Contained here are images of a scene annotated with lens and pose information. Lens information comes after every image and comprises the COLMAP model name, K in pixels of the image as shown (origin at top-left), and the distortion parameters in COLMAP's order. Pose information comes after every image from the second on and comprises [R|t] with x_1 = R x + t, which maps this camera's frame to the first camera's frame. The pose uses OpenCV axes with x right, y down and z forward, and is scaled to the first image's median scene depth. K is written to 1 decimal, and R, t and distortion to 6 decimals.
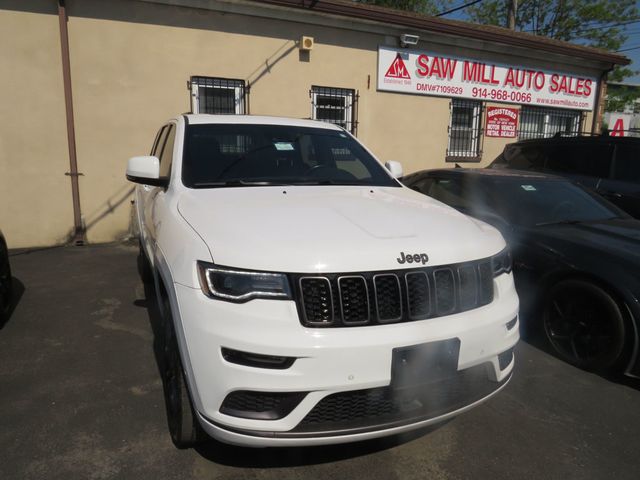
lens RADIAL K [[487.0, 0, 320.0], [0, 487.0, 240.0], [0, 0, 1]] dist [-0.047382, 0.042168]
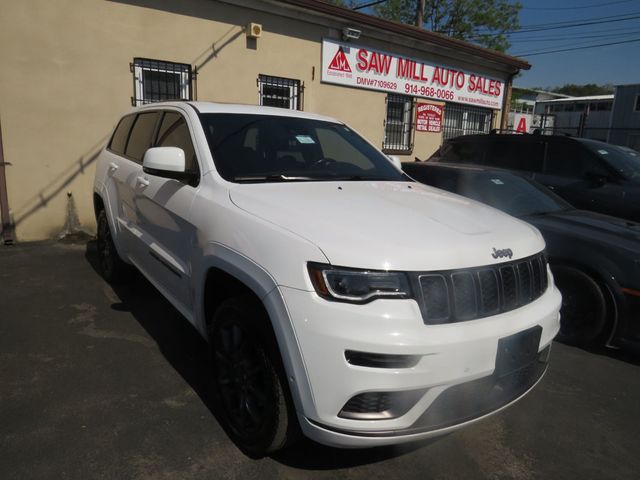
lens RADIAL K [[487.0, 0, 320.0], [0, 487.0, 240.0], [0, 0, 1]] dist [-0.047382, 0.042168]
pose [[0.973387, -0.023236, 0.227986, -0.128122], [0.018170, 0.999540, 0.024294, -0.006927], [-0.228446, -0.019505, 0.973361, 0.018082]]
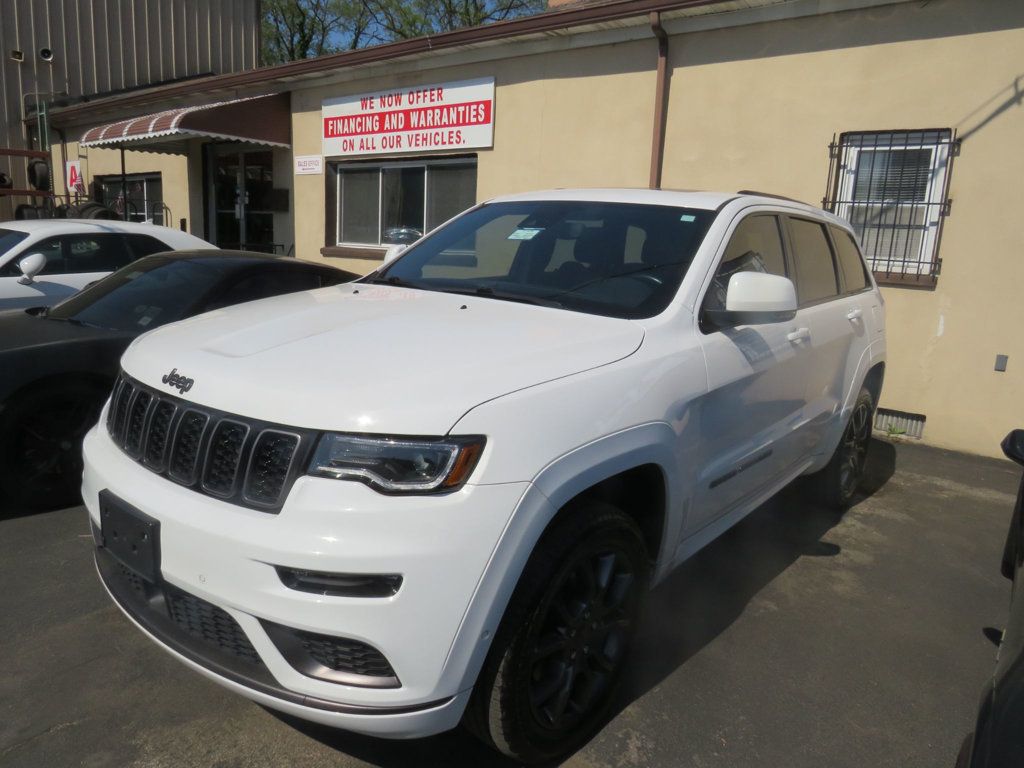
lens RADIAL K [[767.0, 0, 512.0], [0, 767.0, 384.0], [0, 0, 1]] dist [0.026378, 0.000068]
pose [[0.433198, 0.177670, -0.883614, 0.382334], [-0.221297, 0.971335, 0.086816, -0.043370], [0.873709, 0.157932, 0.460097, 0.268615]]
